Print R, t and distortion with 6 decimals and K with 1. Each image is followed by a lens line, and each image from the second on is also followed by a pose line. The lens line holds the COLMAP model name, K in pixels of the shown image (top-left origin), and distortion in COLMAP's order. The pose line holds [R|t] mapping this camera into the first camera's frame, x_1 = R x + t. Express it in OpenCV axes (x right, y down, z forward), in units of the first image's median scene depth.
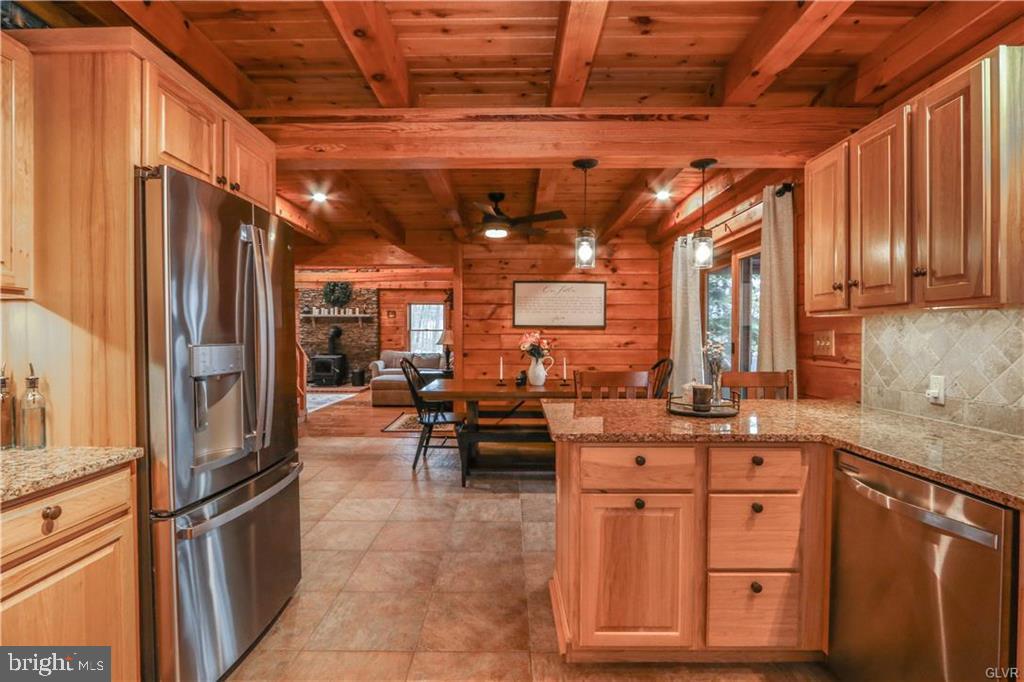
lens RADIAL K [[476.9, 0, 501.4], [0, 476.9, 338.7], [0, 0, 1]] dist [-0.018565, 0.001619]
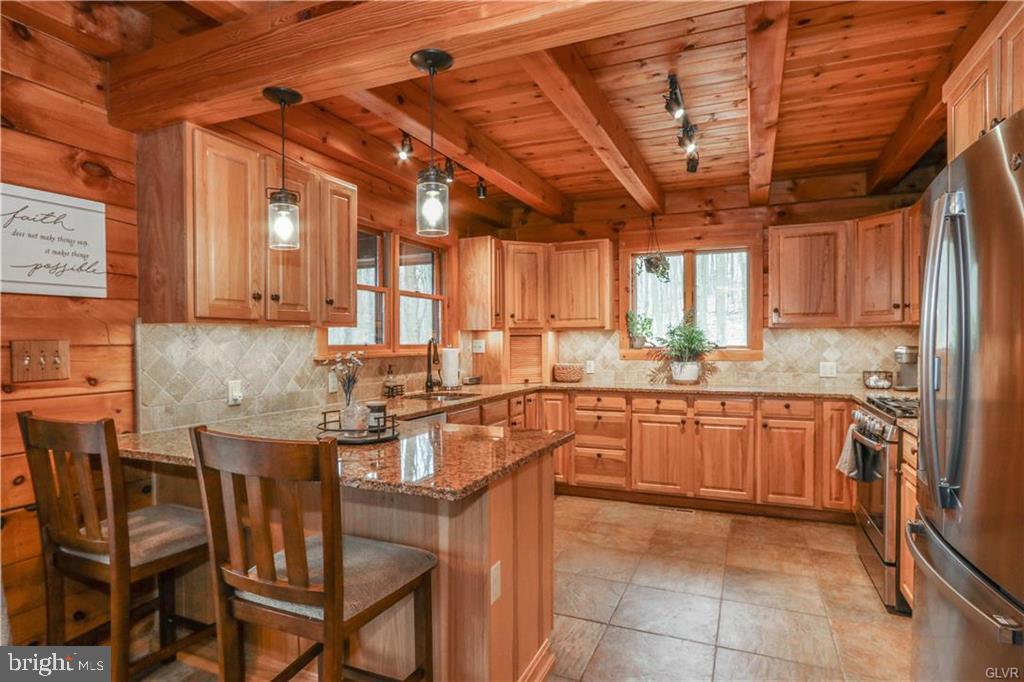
lens RADIAL K [[567.3, 0, 507.4], [0, 567.3, 349.7], [0, 0, 1]] dist [-0.026057, 0.009045]
pose [[-0.914105, 0.004981, 0.405447, -0.231504], [0.014607, 0.999680, 0.020651, -0.014983], [-0.405215, 0.024799, -0.913885, 1.810503]]
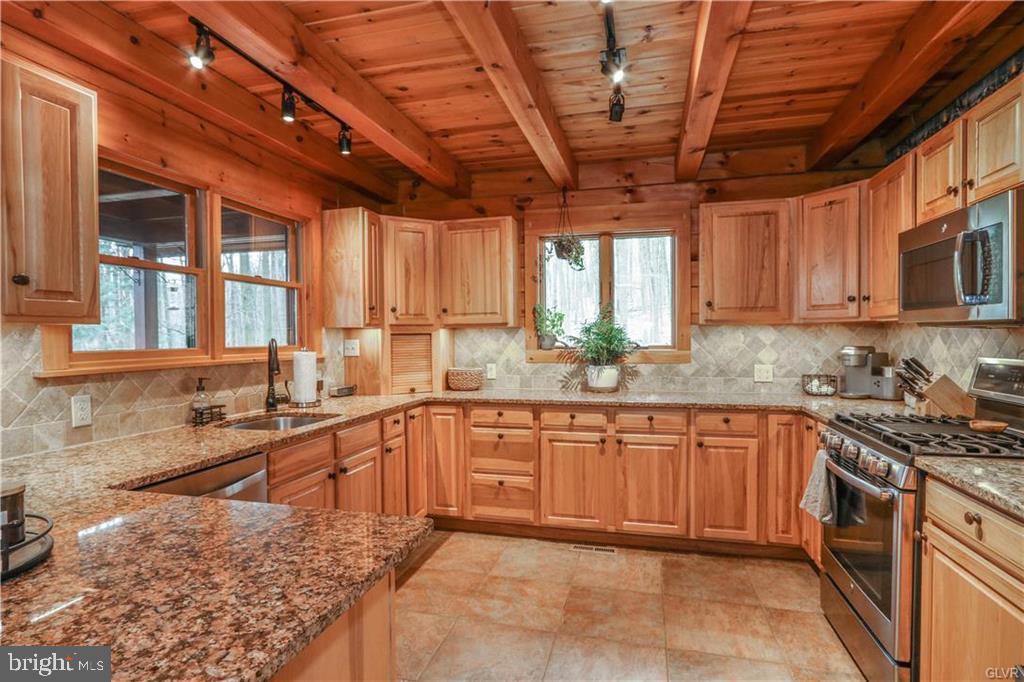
lens RADIAL K [[530.3, 0, 507.3], [0, 530.3, 348.6], [0, 0, 1]] dist [-0.025149, 0.004659]
pose [[-0.964981, 0.007725, 0.262206, -0.124771], [0.016356, 0.999393, 0.030748, -0.024390], [-0.261810, 0.033960, -0.964522, 1.267191]]
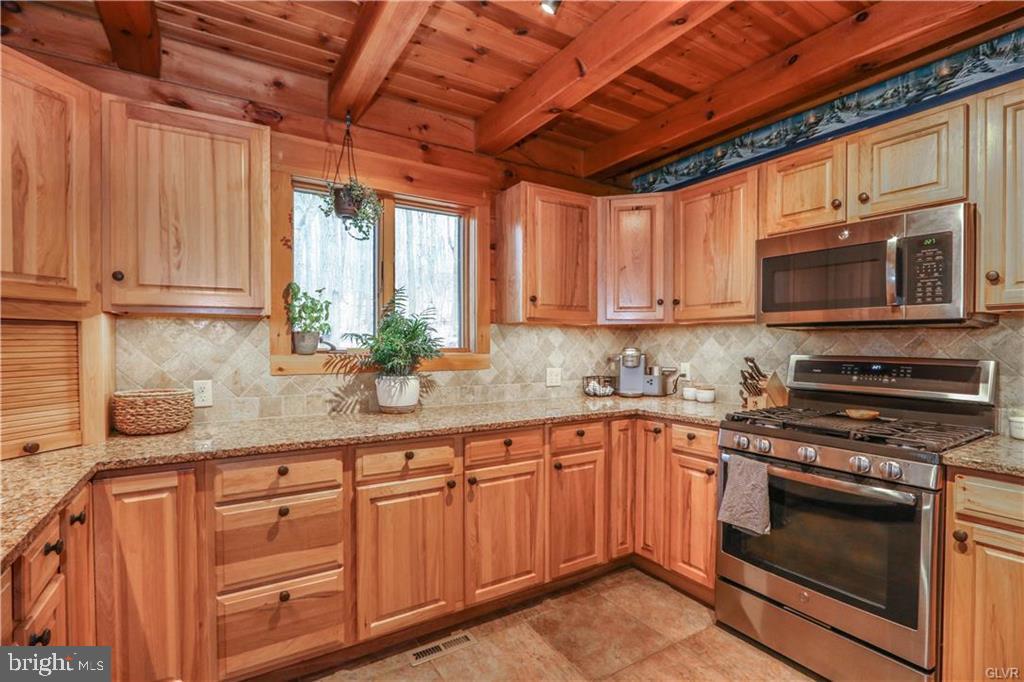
lens RADIAL K [[476.9, 0, 507.8], [0, 476.9, 348.5], [0, 0, 1]] dist [-0.018565, 0.001619]
pose [[-0.852865, 0.011284, -0.522009, 0.399629], [-0.000357, 0.999754, 0.022194, 0.000490], [0.522131, 0.019115, -0.852651, 0.603715]]
